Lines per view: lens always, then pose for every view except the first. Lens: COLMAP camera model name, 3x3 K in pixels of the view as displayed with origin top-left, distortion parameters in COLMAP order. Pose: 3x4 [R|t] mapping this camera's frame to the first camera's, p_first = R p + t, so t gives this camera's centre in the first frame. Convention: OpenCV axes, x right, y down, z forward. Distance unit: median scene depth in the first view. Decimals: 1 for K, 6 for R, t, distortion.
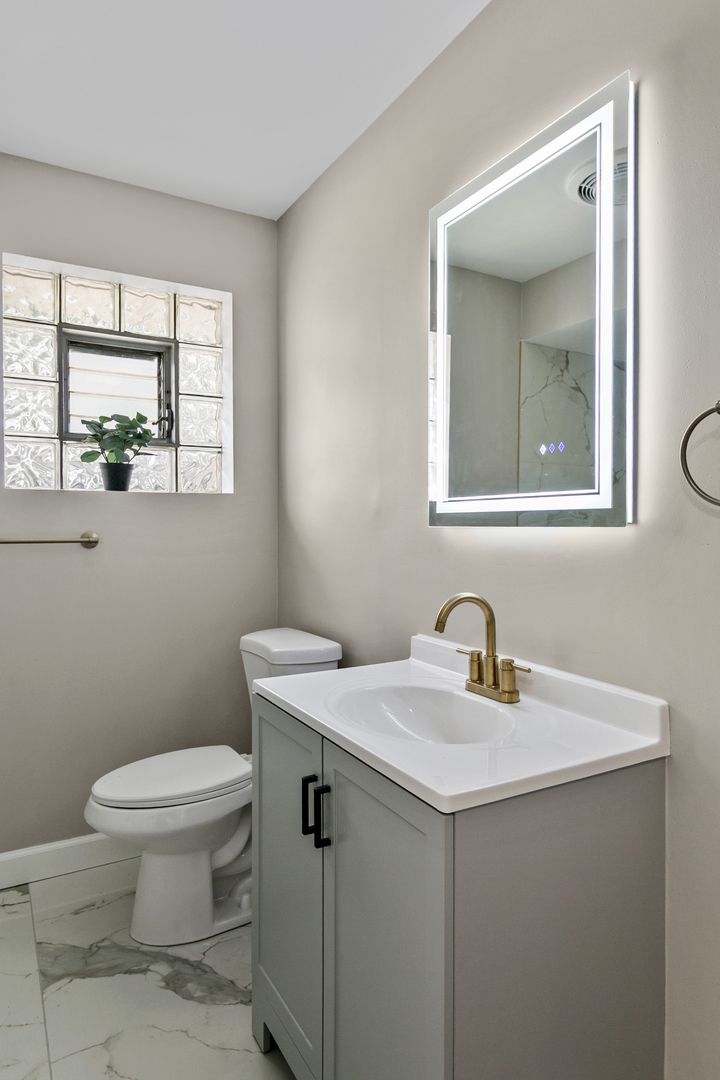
lens RADIAL K [[632.5, 0, 361.1], [0, 632.5, 535.1], [0, 0, 1]] dist [0.000436, -0.000084]
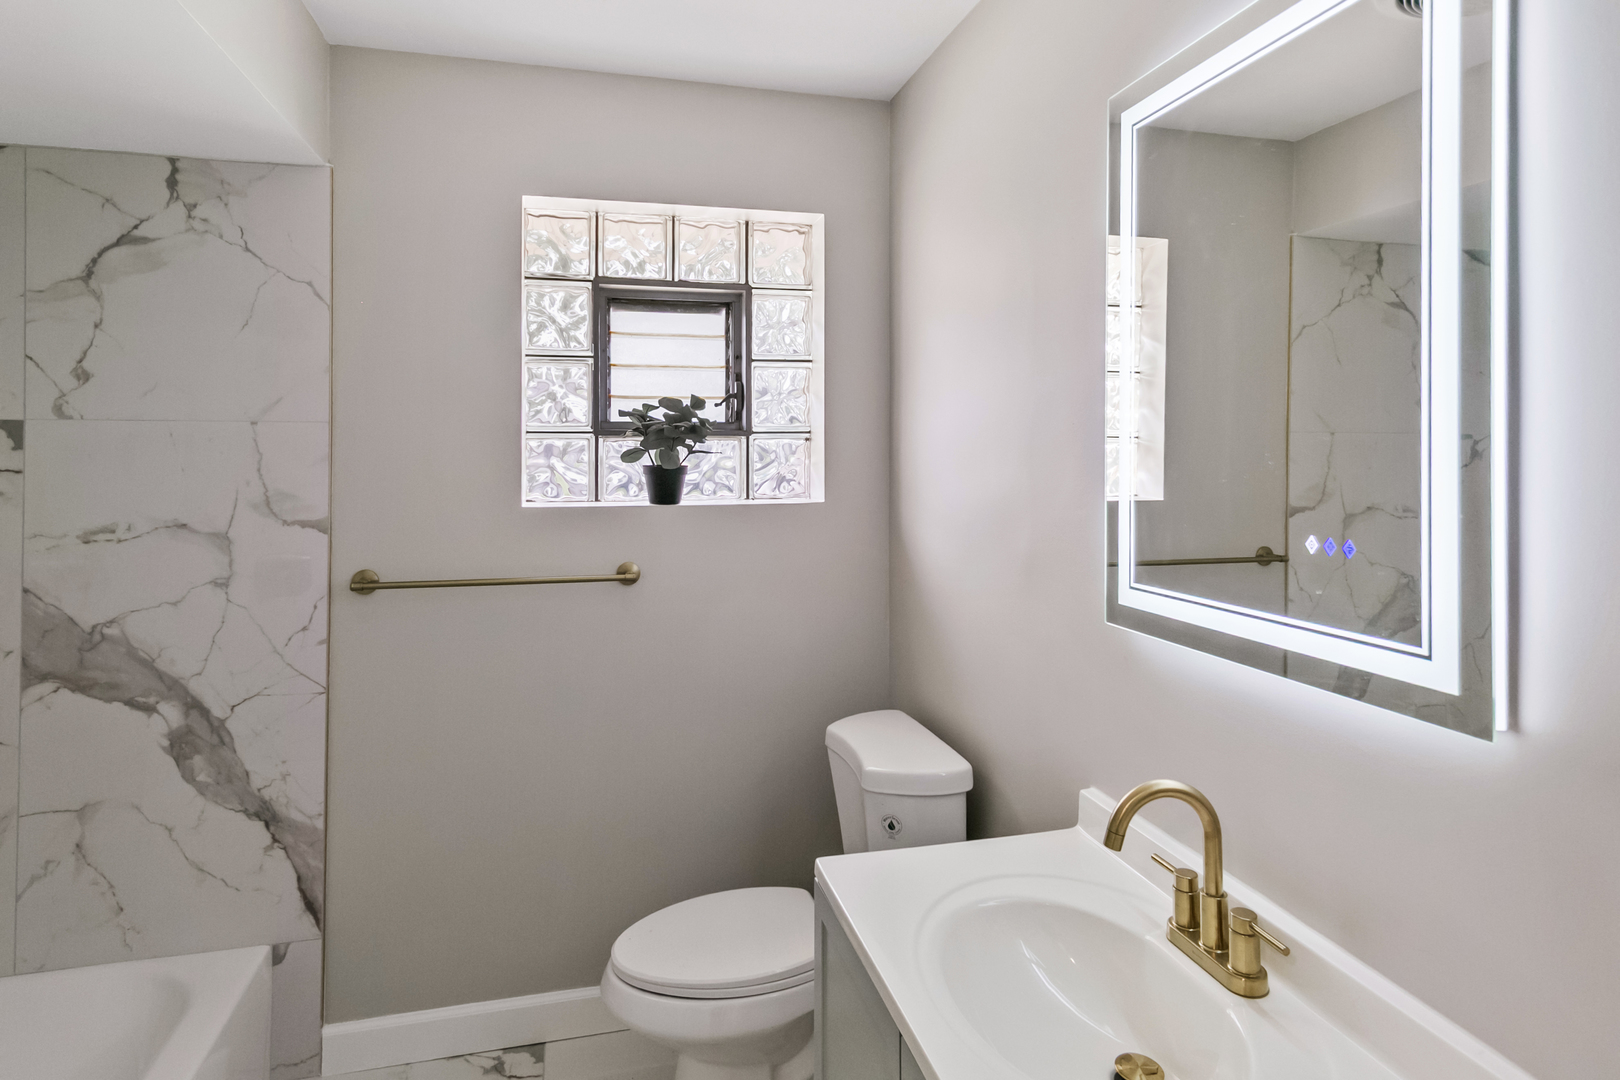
lens RADIAL K [[865.8, 0, 804.0], [0, 865.8, 458.9], [0, 0, 1]] dist [0.019208, -0.014162]
pose [[0.961992, 0.000709, -0.273077, 0.037329], [-0.004356, 0.999909, -0.012749, -0.105488], [0.273043, 0.013454, 0.961908, 0.083175]]
